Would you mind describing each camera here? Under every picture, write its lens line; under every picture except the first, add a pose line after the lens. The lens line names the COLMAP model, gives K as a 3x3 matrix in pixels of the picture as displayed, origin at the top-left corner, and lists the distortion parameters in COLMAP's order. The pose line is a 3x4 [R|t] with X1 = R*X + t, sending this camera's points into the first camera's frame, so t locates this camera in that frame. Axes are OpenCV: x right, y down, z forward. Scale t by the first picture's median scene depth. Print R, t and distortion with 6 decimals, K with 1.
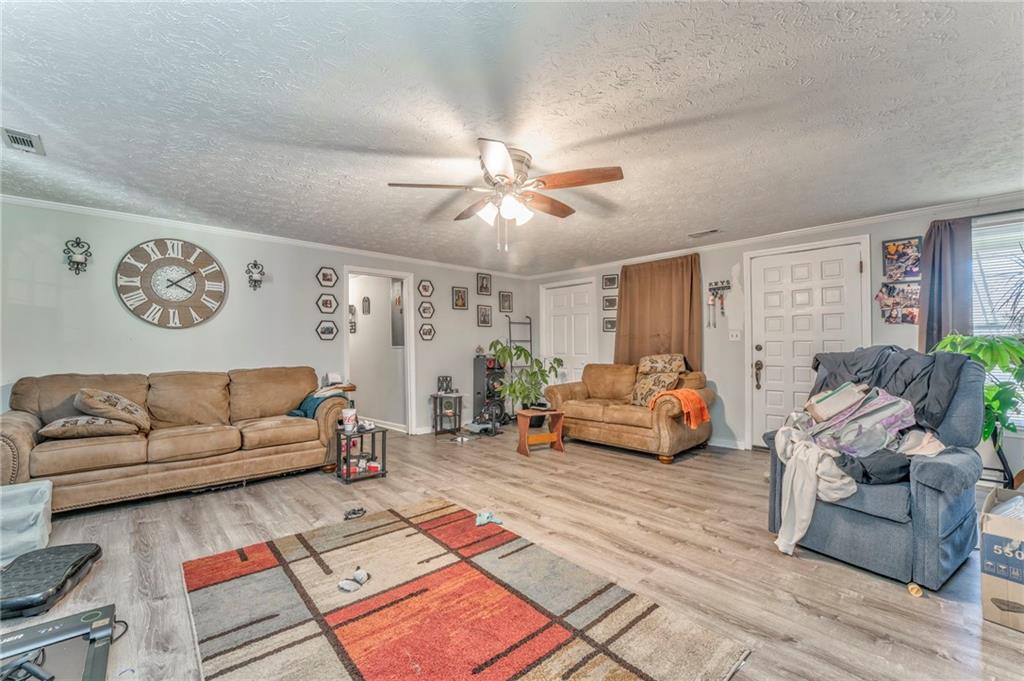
lens RADIAL K [[416.4, 0, 505.1], [0, 416.4, 341.9], [0, 0, 1]] dist [-0.023126, 0.000026]
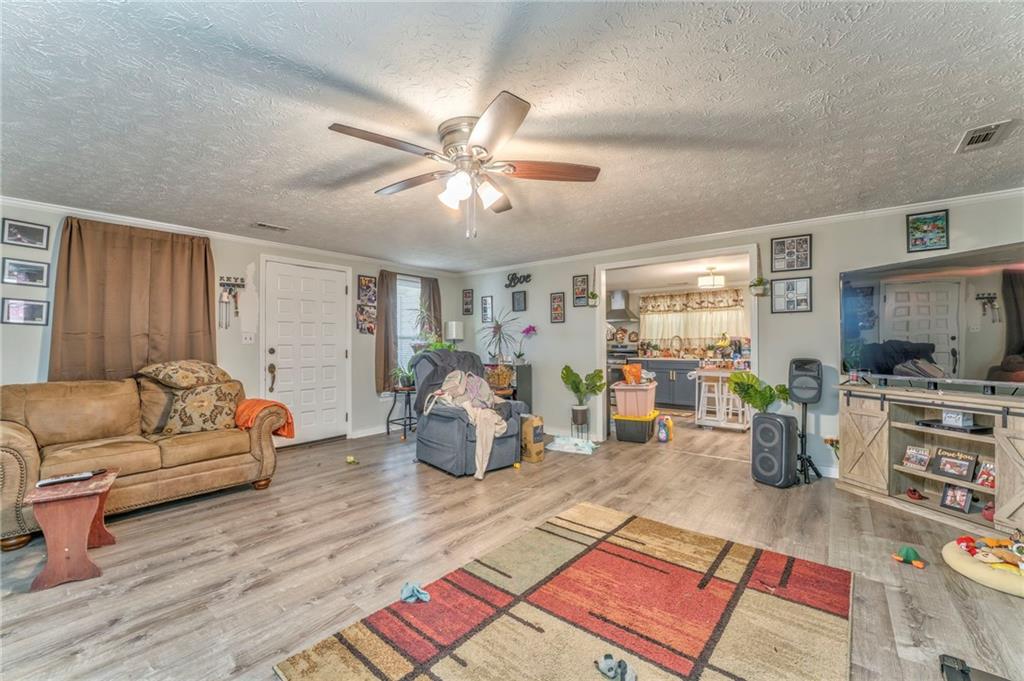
lens RADIAL K [[416.4, 0, 503.8], [0, 416.4, 343.9], [0, 0, 1]] dist [-0.023126, 0.000026]
pose [[-0.127649, 0.009175, 0.991777, -0.605281], [-0.005608, 0.999935, -0.009973, 0.004366], [-0.991804, -0.006835, -0.127589, 0.733639]]
